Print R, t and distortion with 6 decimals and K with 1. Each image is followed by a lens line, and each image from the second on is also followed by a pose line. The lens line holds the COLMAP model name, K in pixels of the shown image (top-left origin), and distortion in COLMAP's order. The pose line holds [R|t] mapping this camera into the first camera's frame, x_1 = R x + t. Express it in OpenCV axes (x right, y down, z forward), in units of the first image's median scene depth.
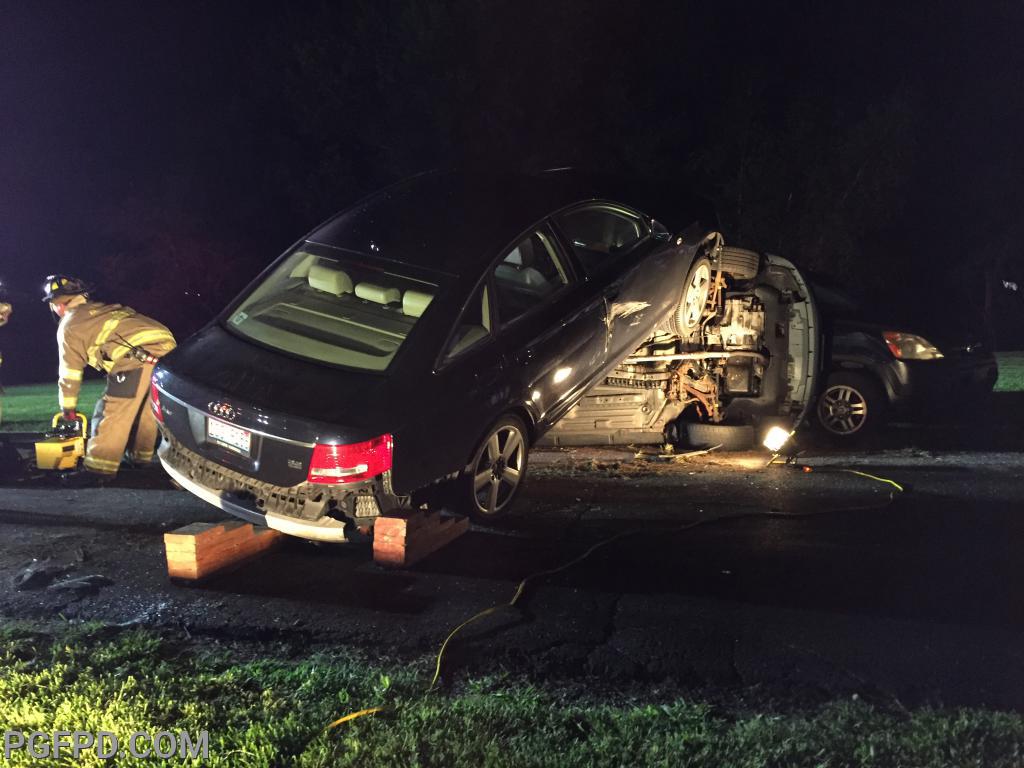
lens RADIAL K [[883.6, 0, 512.0], [0, 883.6, 384.0], [0, 0, 1]] dist [0.088228, -0.114943]
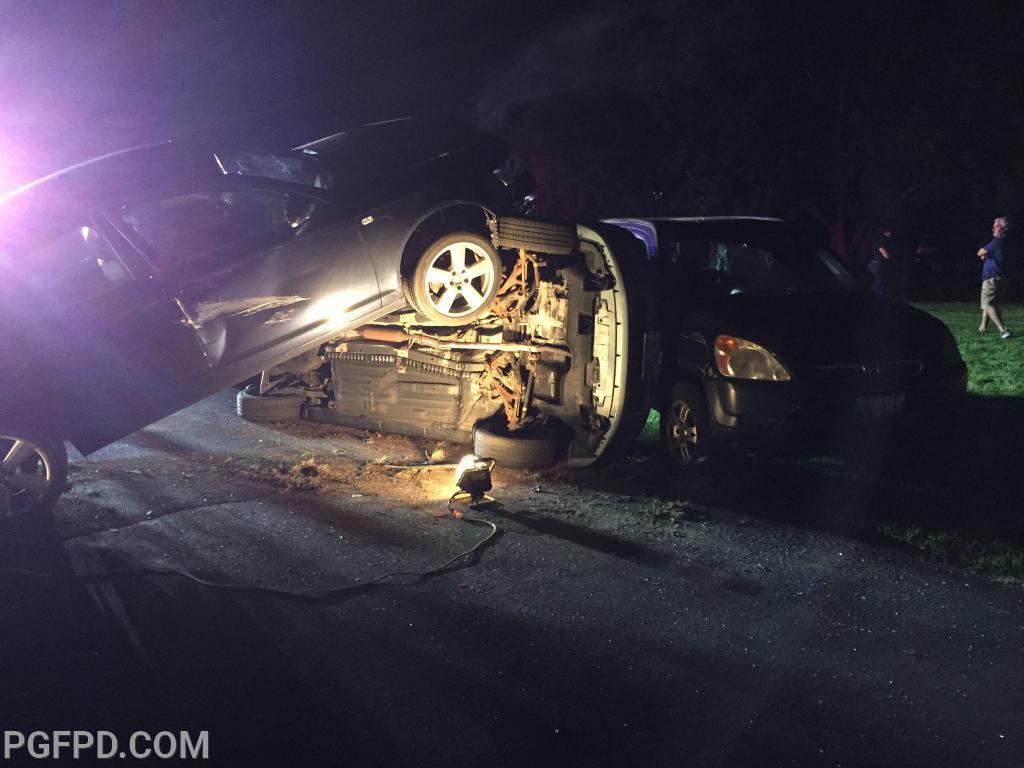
lens RADIAL K [[883.6, 0, 512.0], [0, 883.6, 384.0], [0, 0, 1]] dist [0.088228, -0.114943]
pose [[0.849736, 0.102643, -0.517120, 0.647754], [-0.042578, 0.991022, 0.126742, -0.103278], [0.525486, -0.085679, 0.846477, 0.302861]]
